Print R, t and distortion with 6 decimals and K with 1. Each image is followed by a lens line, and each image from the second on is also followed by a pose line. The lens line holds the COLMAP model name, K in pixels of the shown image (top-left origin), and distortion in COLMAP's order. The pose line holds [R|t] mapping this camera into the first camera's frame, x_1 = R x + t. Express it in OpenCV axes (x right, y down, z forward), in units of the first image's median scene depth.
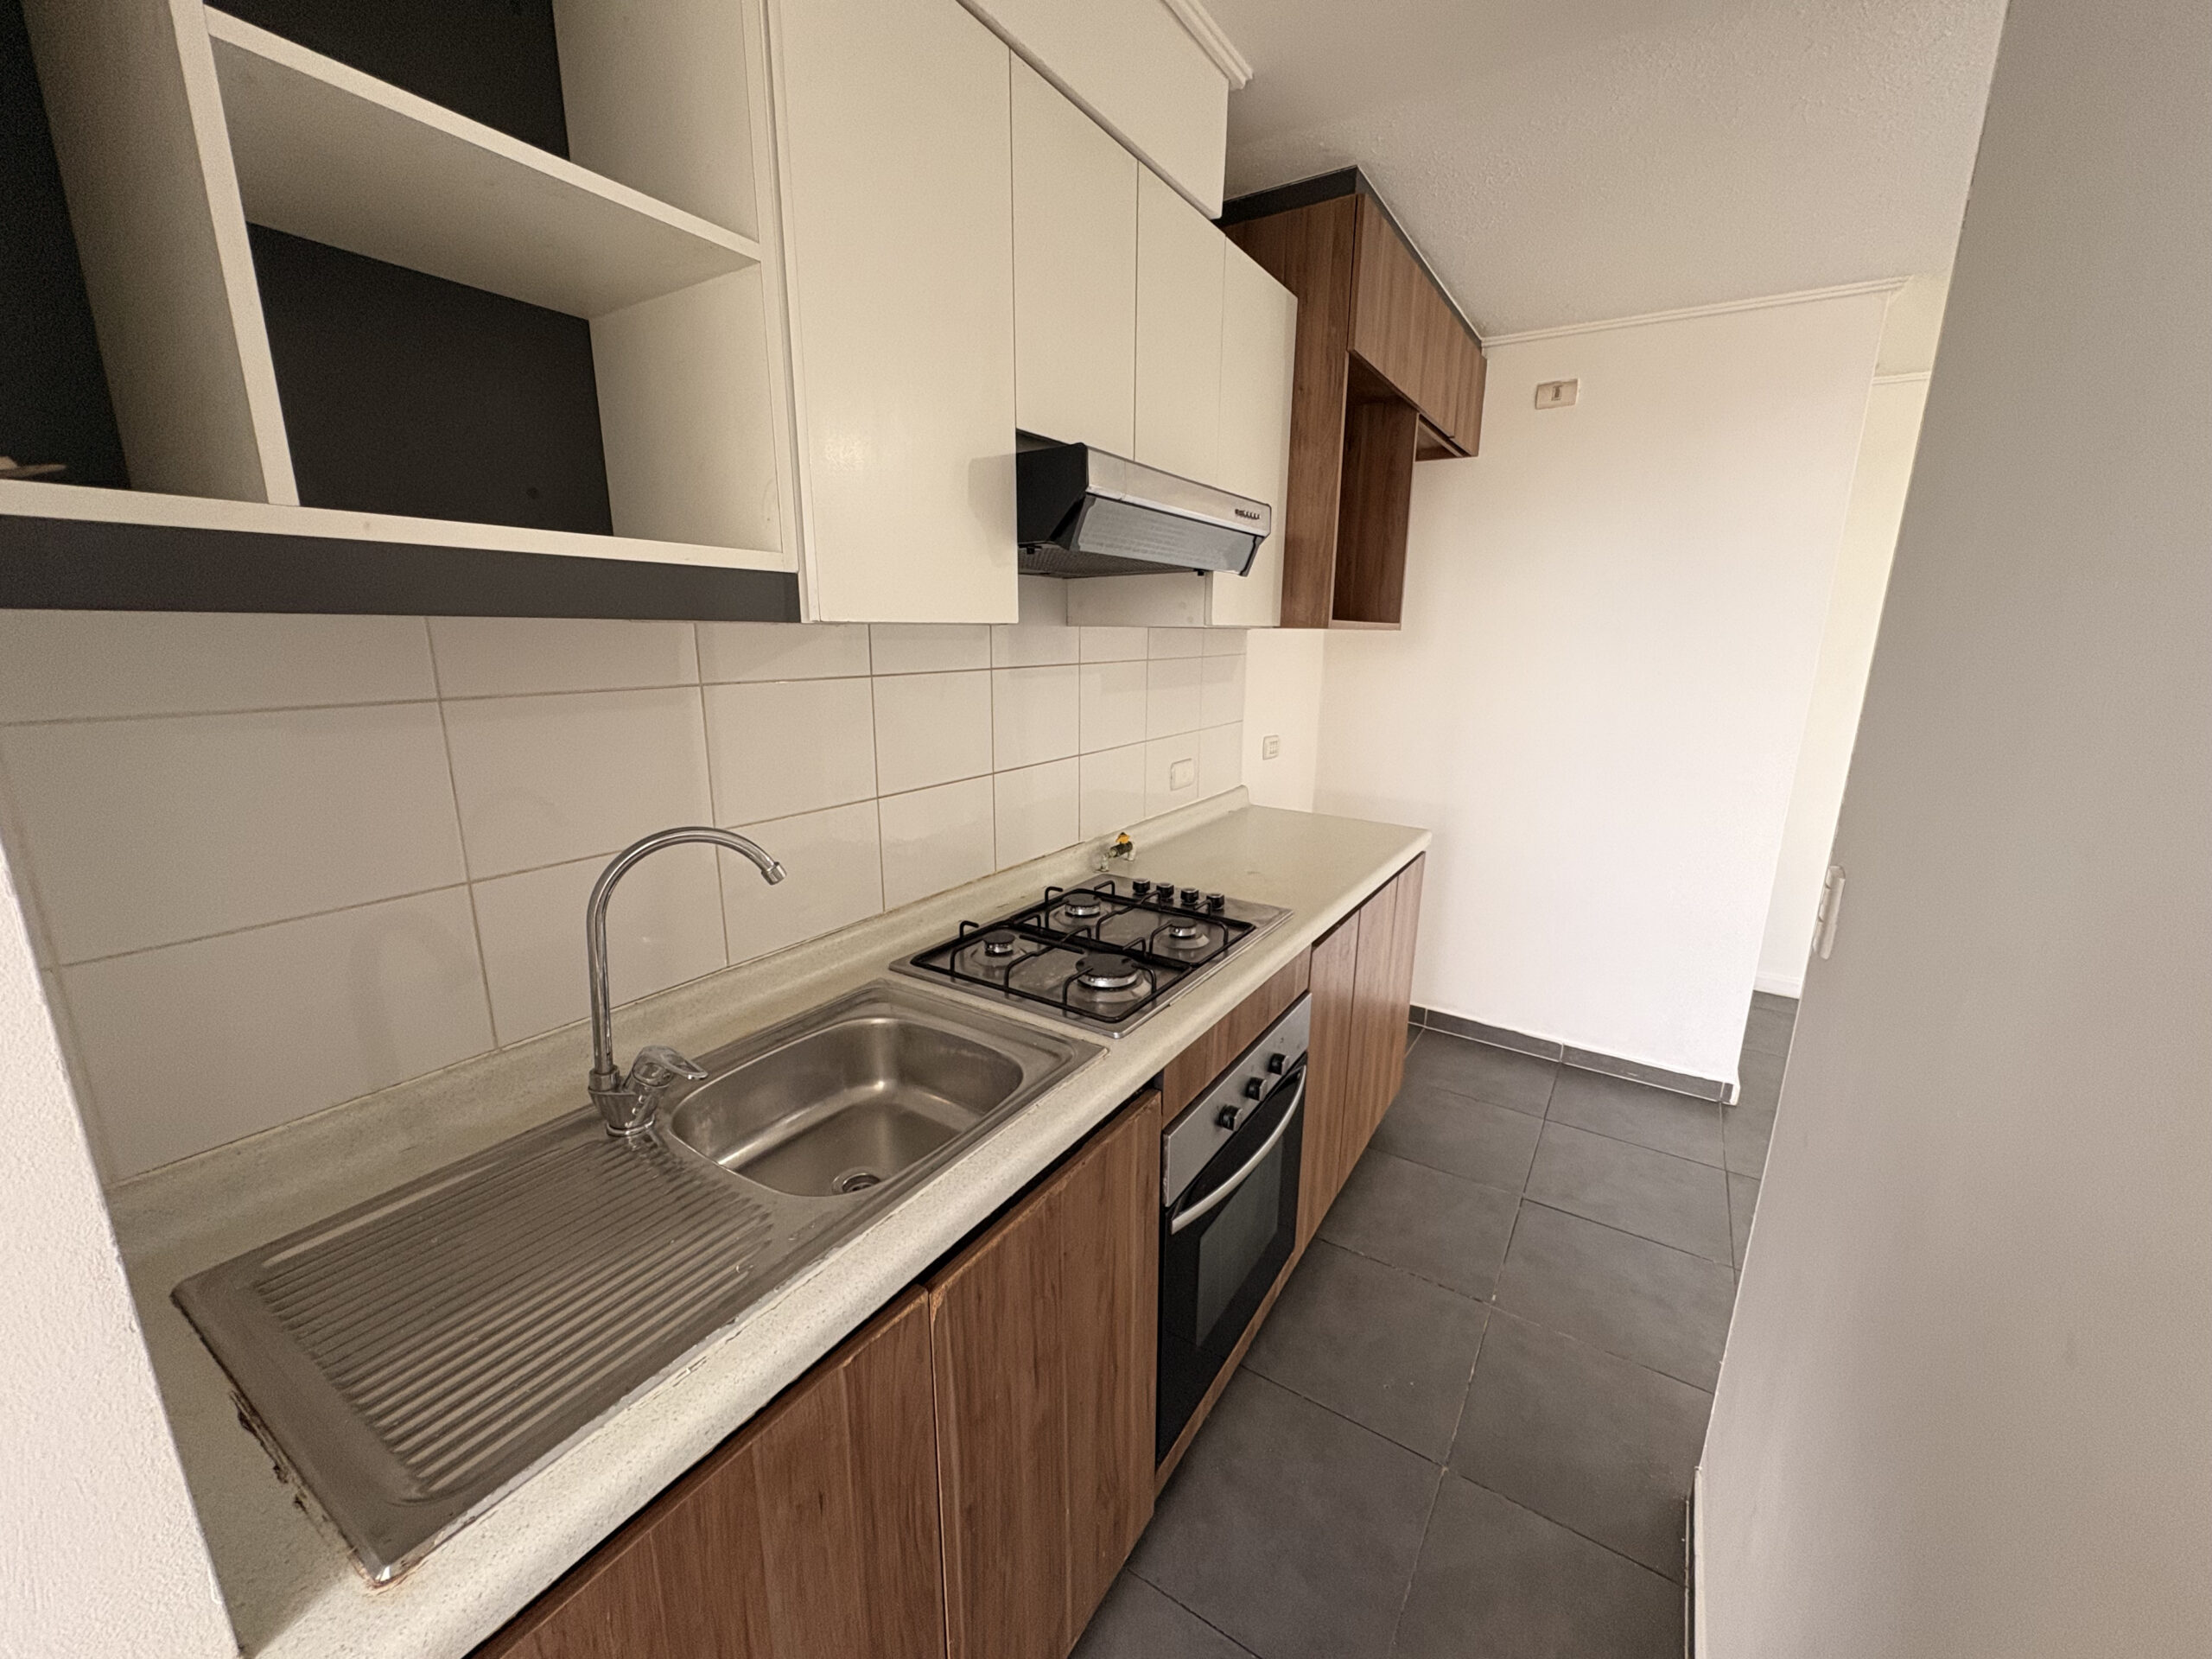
lens RADIAL K [[879.1, 0, 1101.4], [0, 879.1, 827.7], [0, 0, 1]] dist [-0.000487, 0.000376]
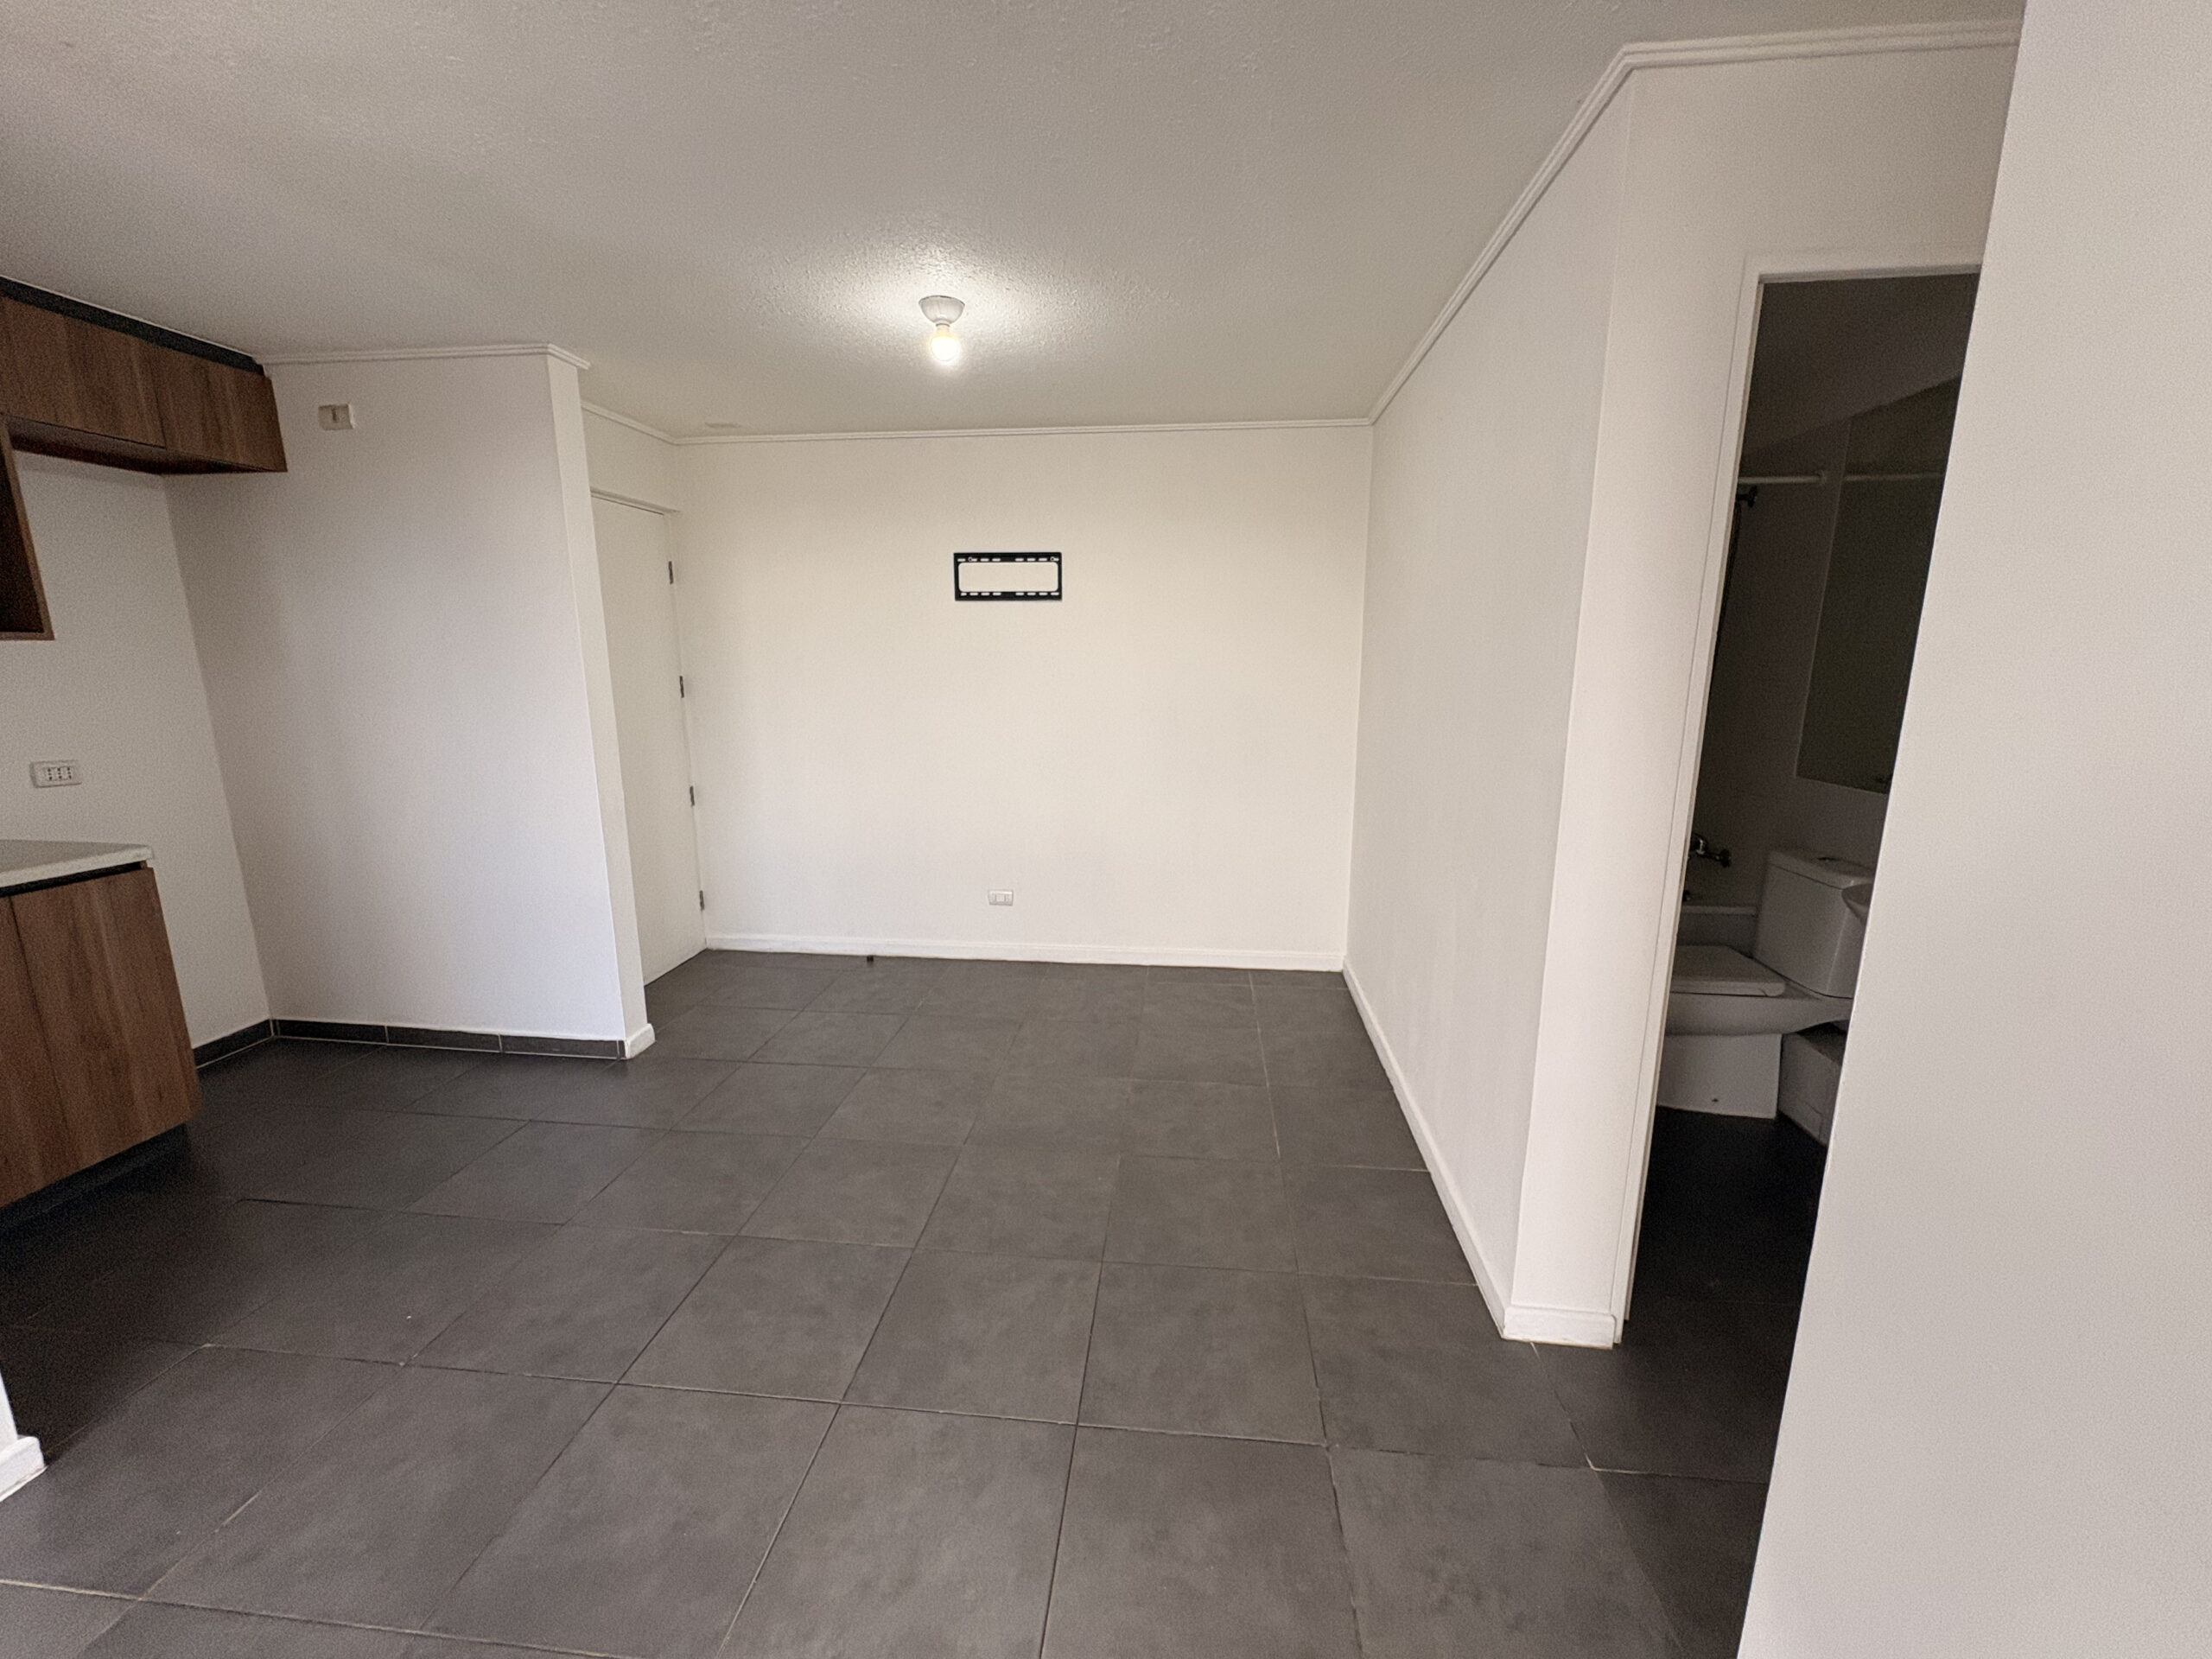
lens RADIAL K [[879.1, 0, 1111.1], [0, 879.1, 835.9], [0, 0, 1]] dist [-0.000487, 0.000376]
pose [[0.889420, -0.097746, 0.446517, 0.793947], [0.109128, 0.994028, 0.000227, 0.096729], [-0.443873, 0.048525, 0.894775, -0.305297]]
